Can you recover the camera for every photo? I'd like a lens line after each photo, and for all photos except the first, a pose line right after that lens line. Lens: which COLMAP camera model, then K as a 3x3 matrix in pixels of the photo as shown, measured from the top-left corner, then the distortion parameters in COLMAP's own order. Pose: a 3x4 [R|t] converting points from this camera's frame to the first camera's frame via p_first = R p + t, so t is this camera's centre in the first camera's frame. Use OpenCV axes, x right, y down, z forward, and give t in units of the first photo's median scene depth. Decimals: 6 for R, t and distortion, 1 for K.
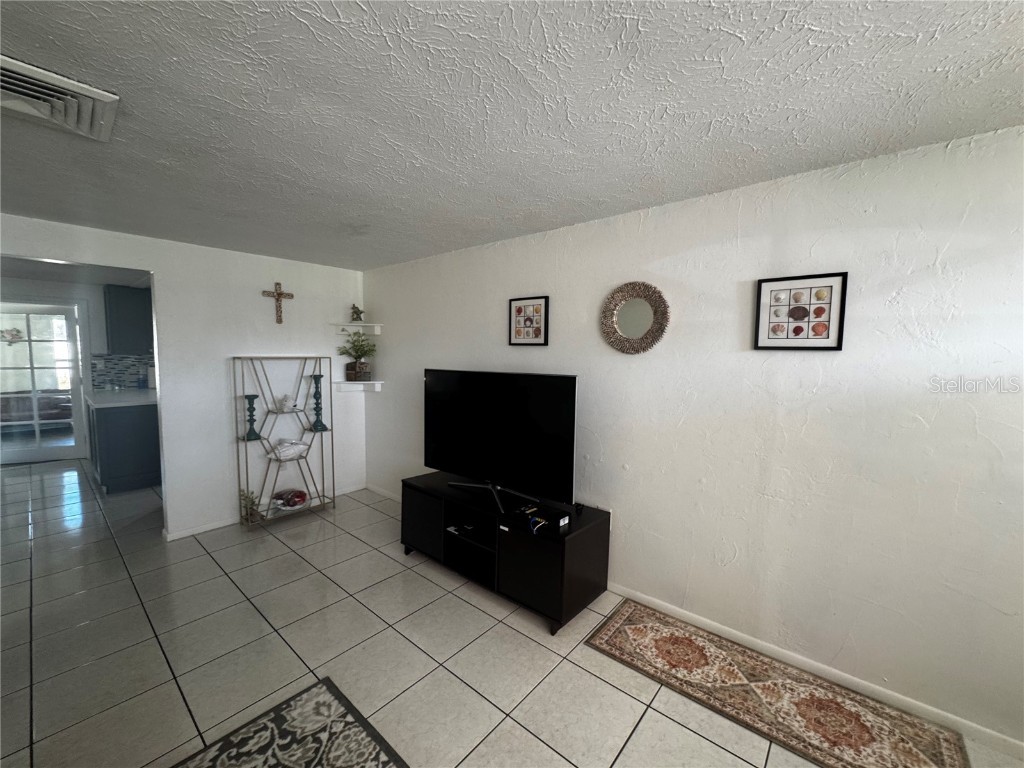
lens RADIAL K [[408.4, 0, 512.0], [0, 408.4, 384.0], [0, 0, 1]] dist [-0.005361, 0.000383]
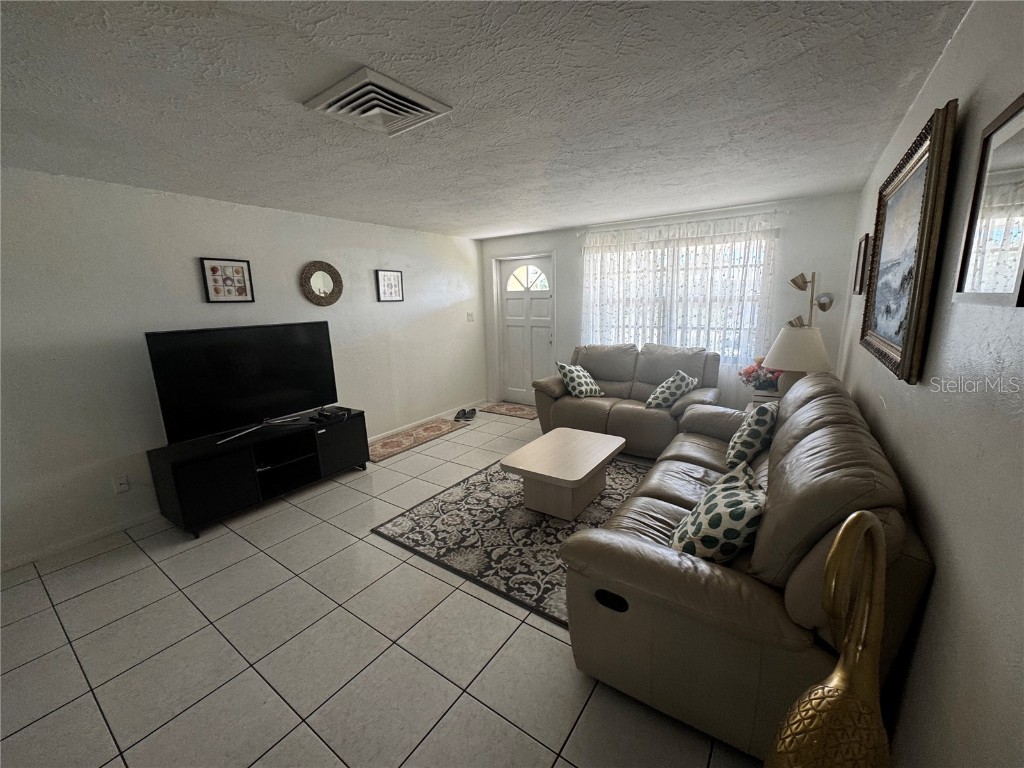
lens RADIAL K [[408.4, 0, 512.0], [0, 408.4, 384.0], [0, 0, 1]] dist [-0.005361, 0.000383]
pose [[-0.095965, -0.208802, 0.973238, -1.237608], [0.105178, 0.970150, 0.218511, -0.042467], [-0.989812, 0.123332, -0.071139, 0.360419]]
